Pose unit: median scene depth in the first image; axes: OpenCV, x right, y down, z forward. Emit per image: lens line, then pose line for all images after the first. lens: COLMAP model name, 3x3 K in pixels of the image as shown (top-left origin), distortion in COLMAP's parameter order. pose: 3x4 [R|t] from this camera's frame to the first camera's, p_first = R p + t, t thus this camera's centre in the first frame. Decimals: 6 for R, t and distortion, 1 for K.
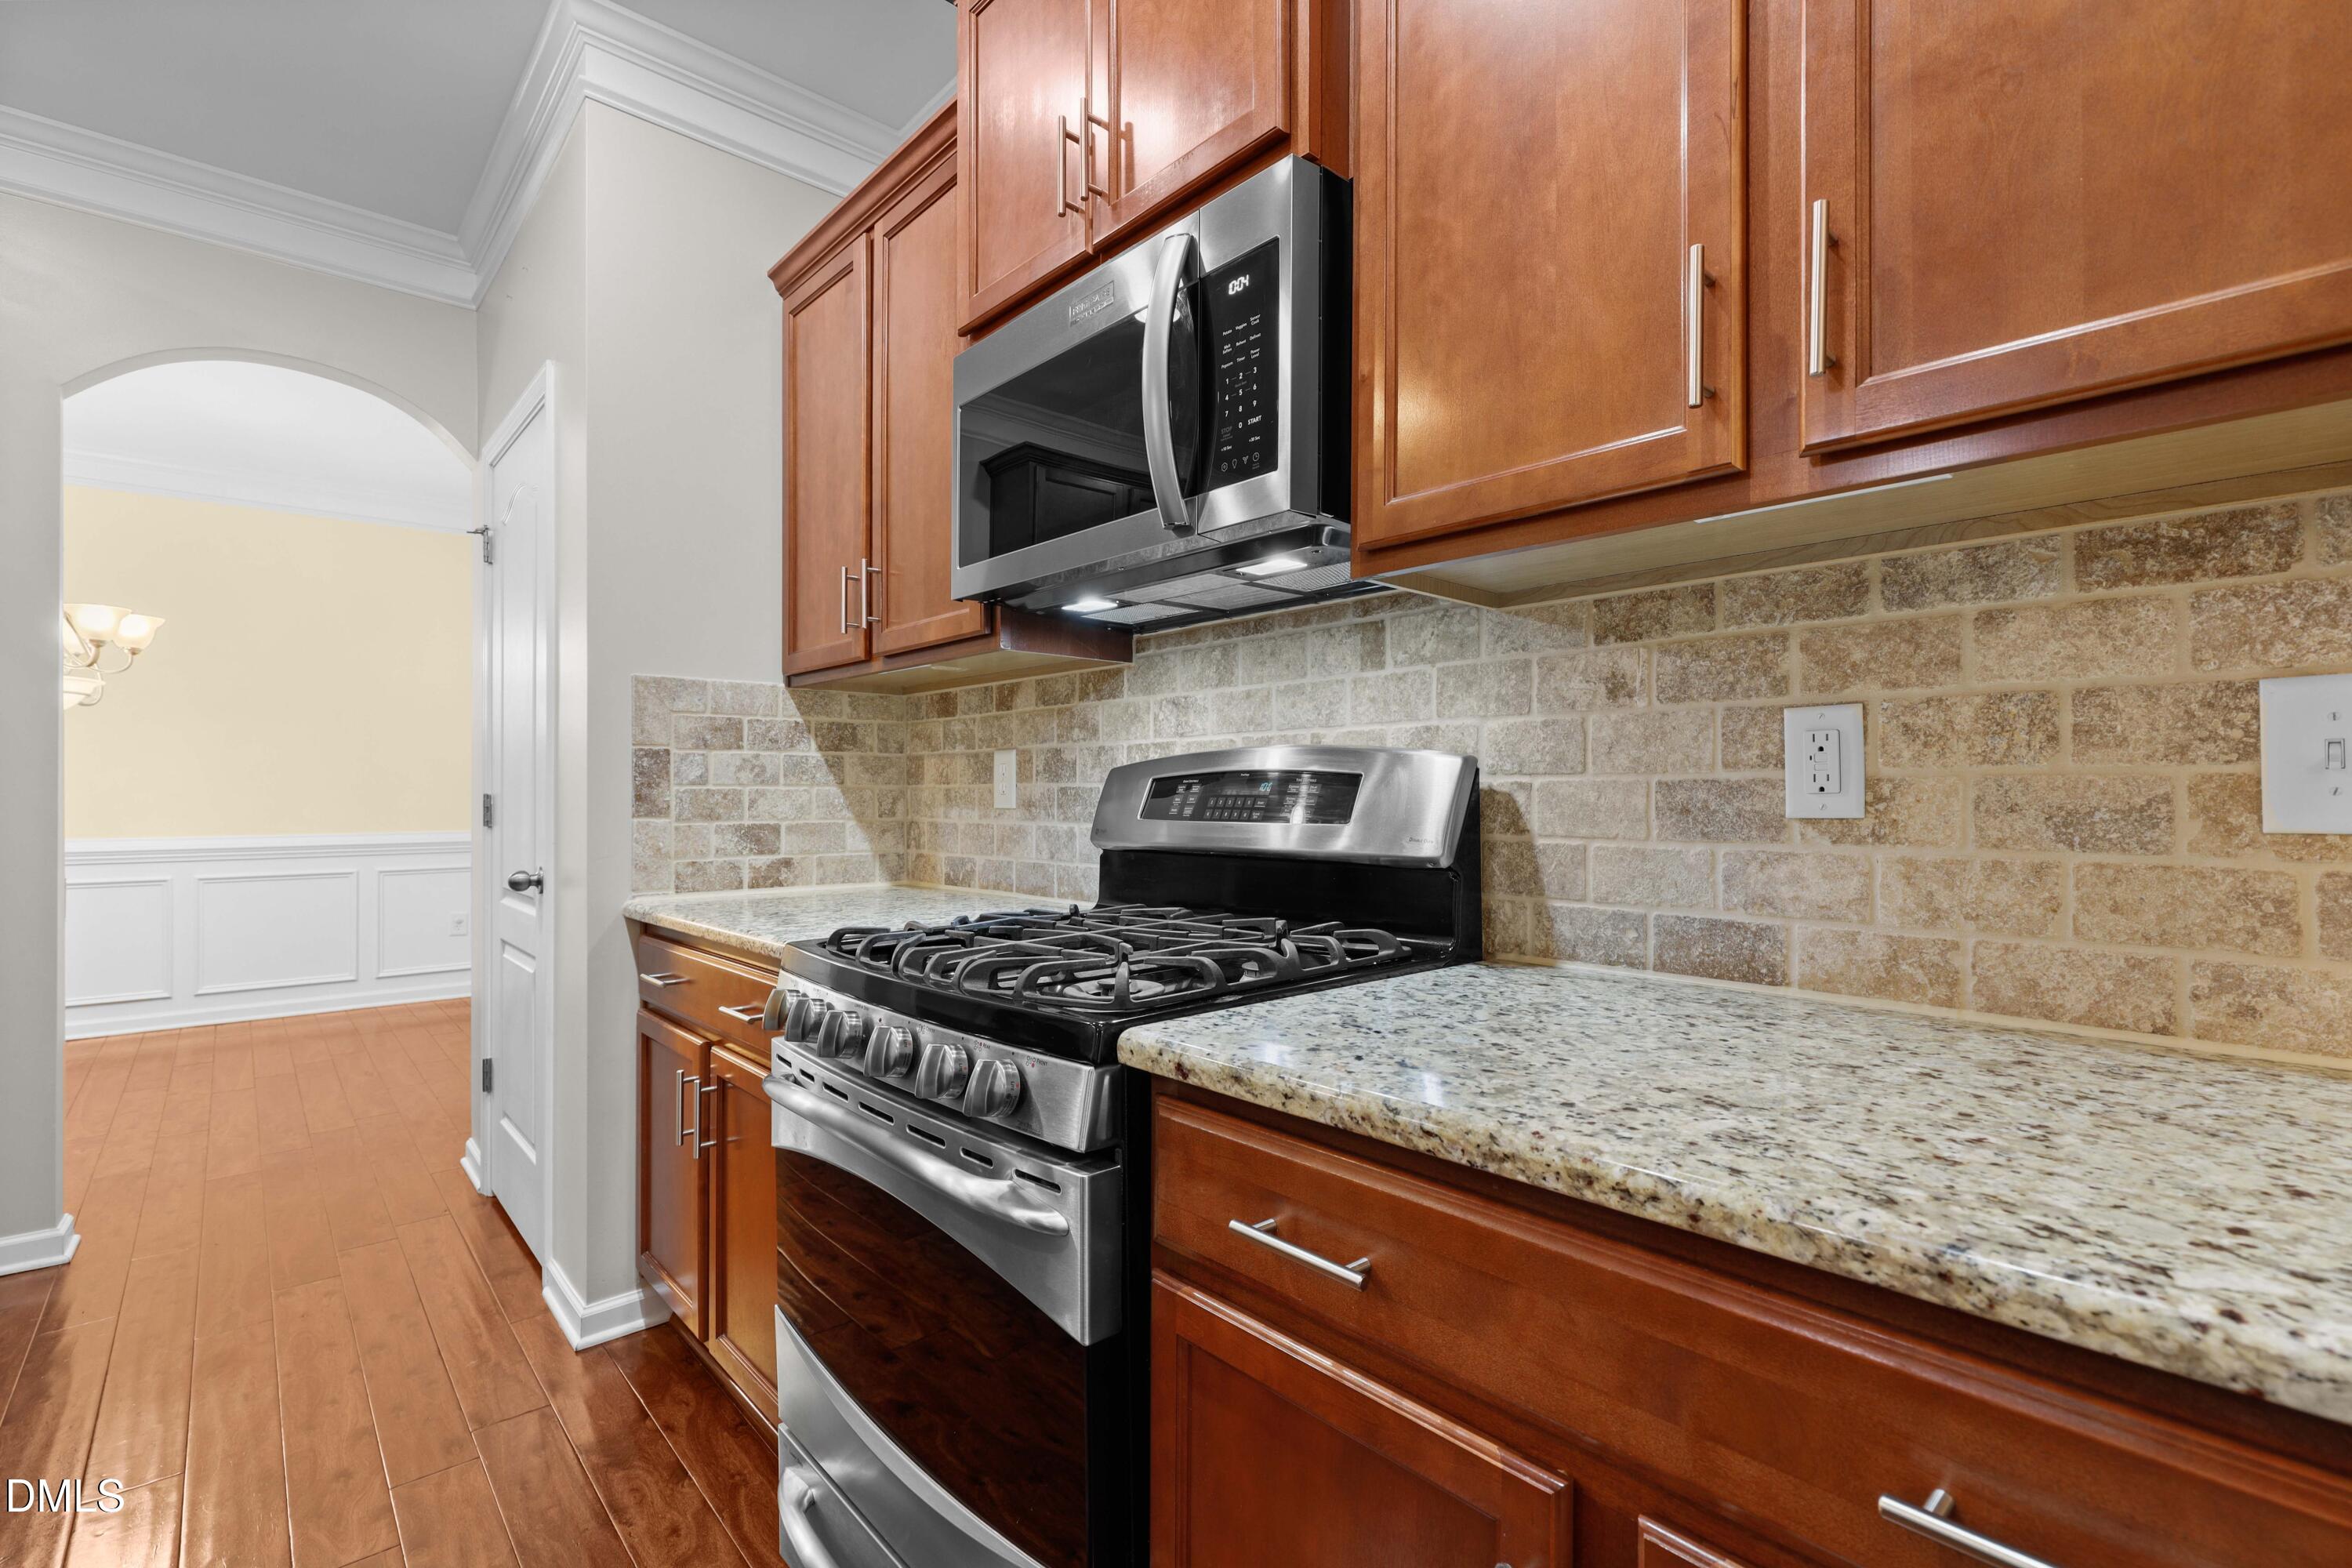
lens RADIAL K [[1064.5, 0, 1178.5], [0, 1064.5, 787.5], [0, 0, 1]] dist [-0.000979, -0.001282]
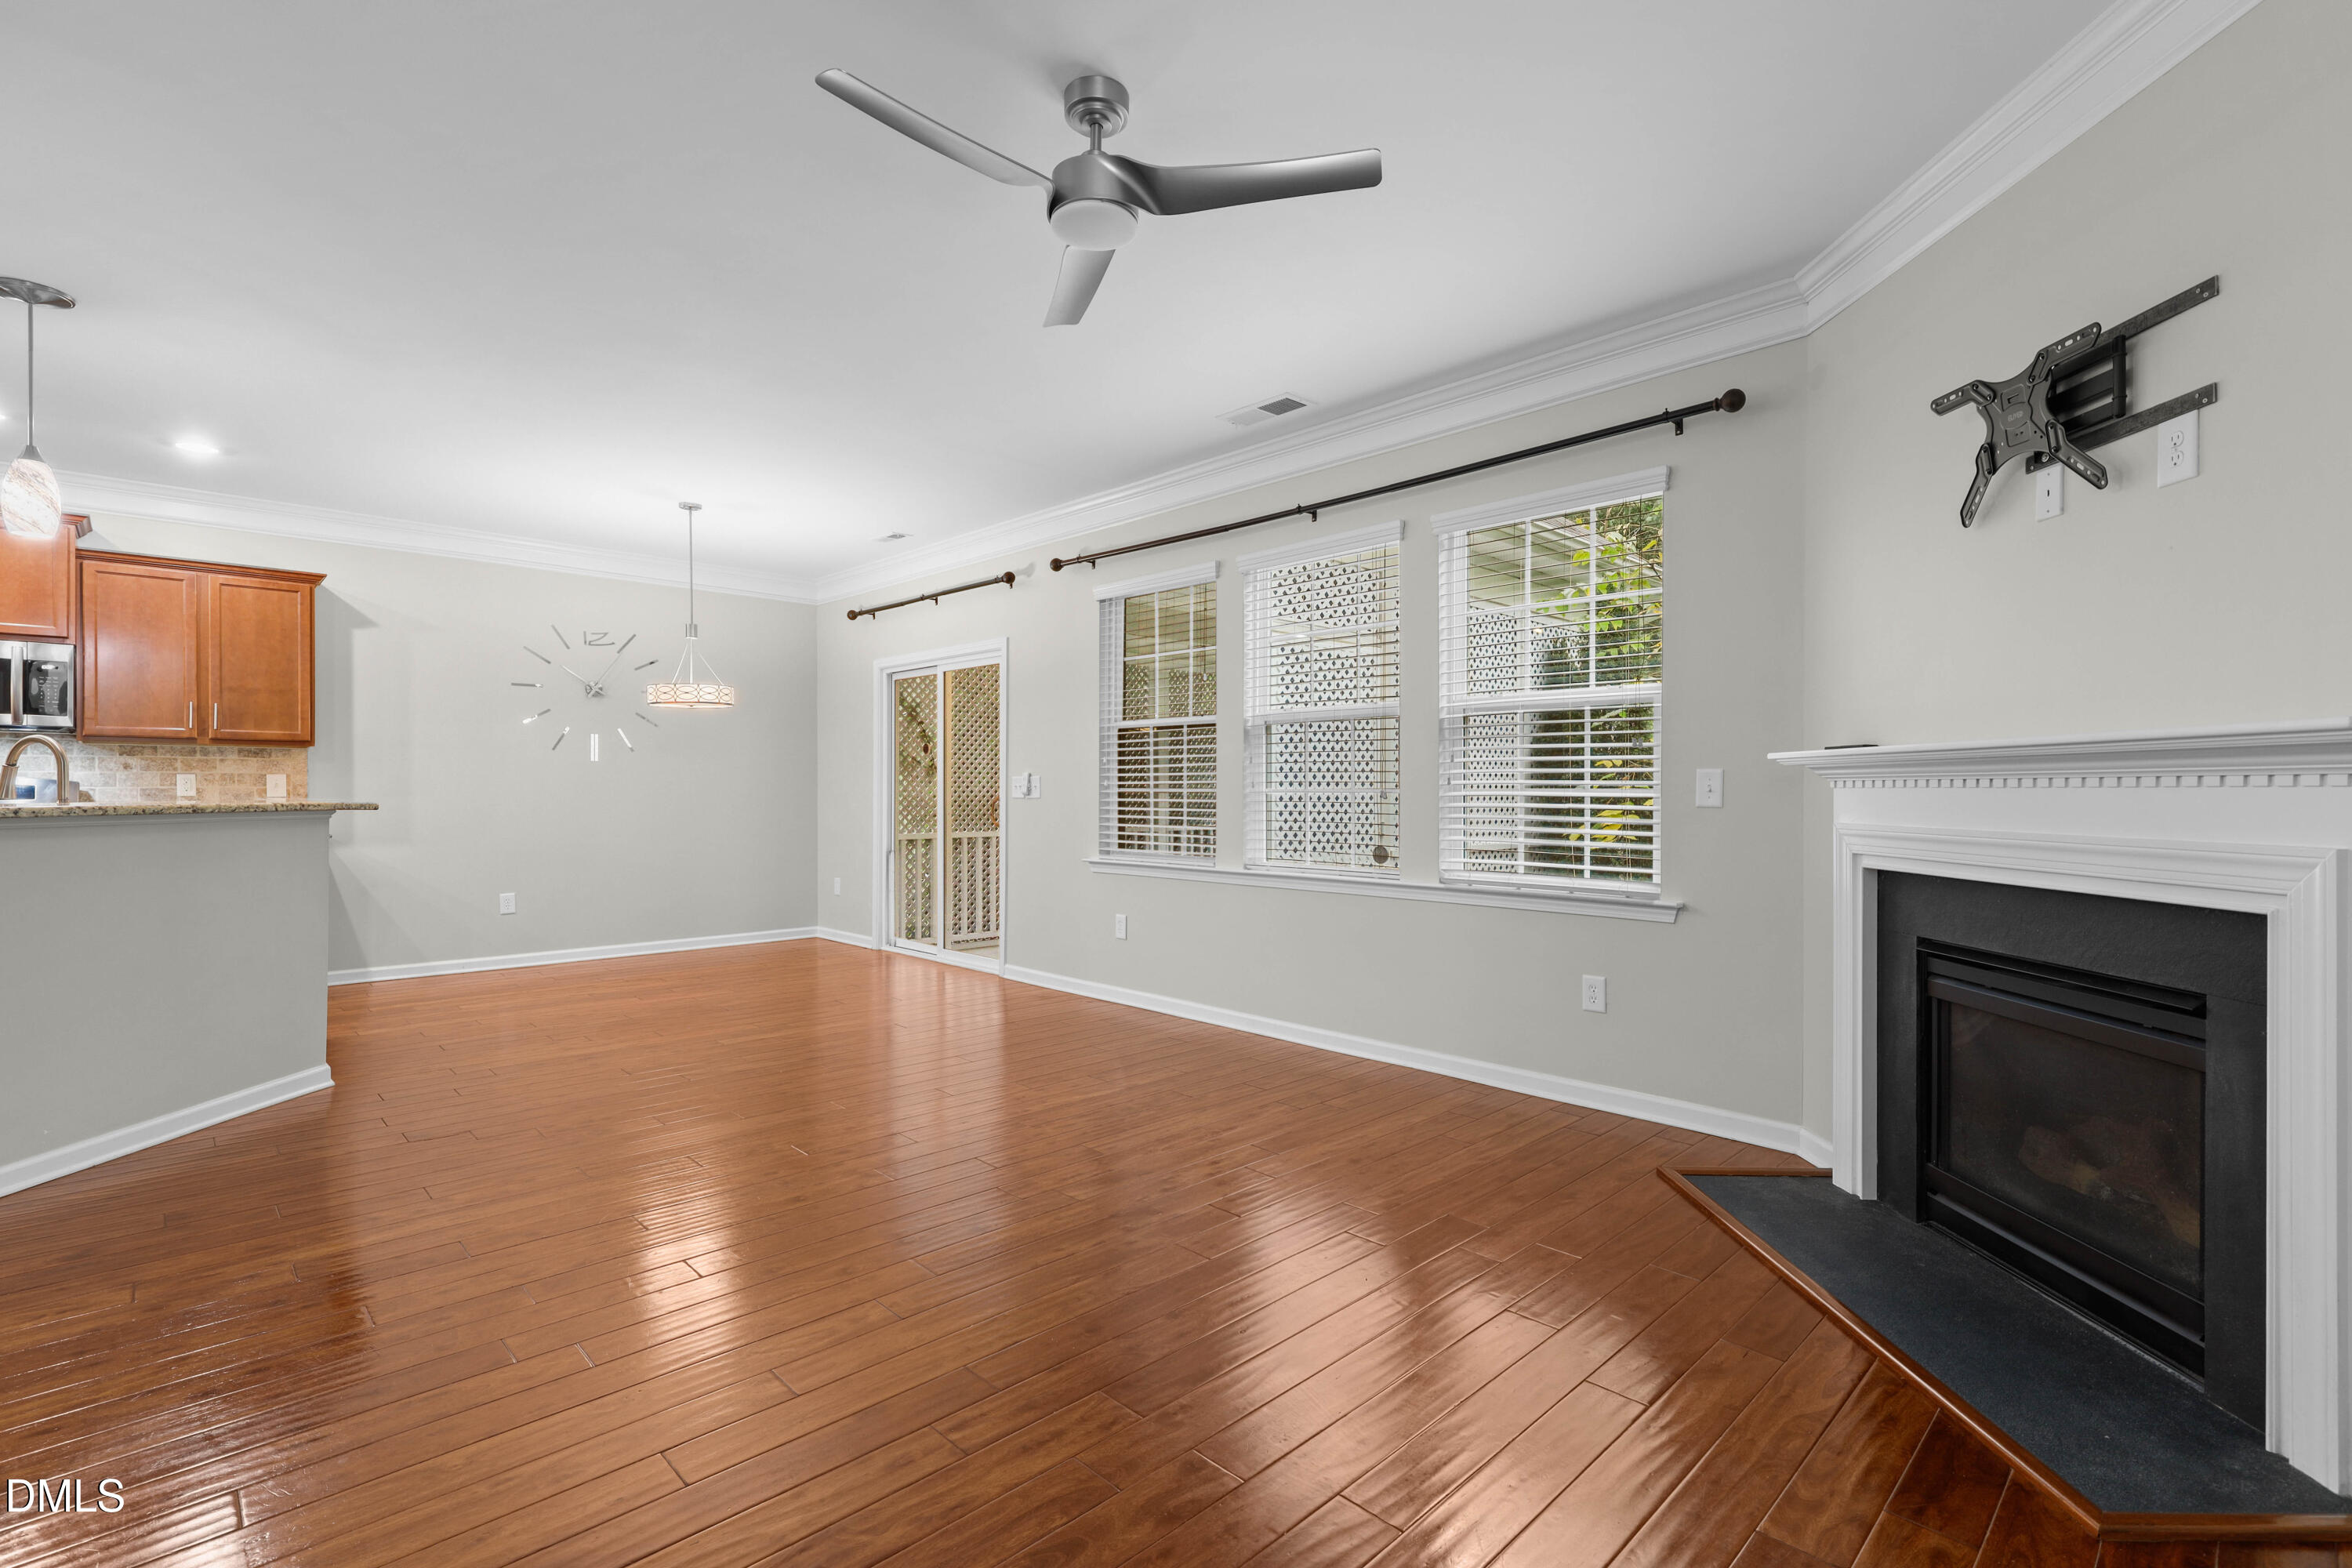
lens RADIAL K [[1064.5, 0, 1205.1], [0, 1064.5, 792.3], [0, 0, 1]] dist [-0.000979, -0.001282]
pose [[-0.064085, -0.000862, 0.997944, -3.595370], [-0.007229, 0.999974, 0.000400, -0.019969], [-0.997918, -0.007189, -0.064090, -2.660568]]
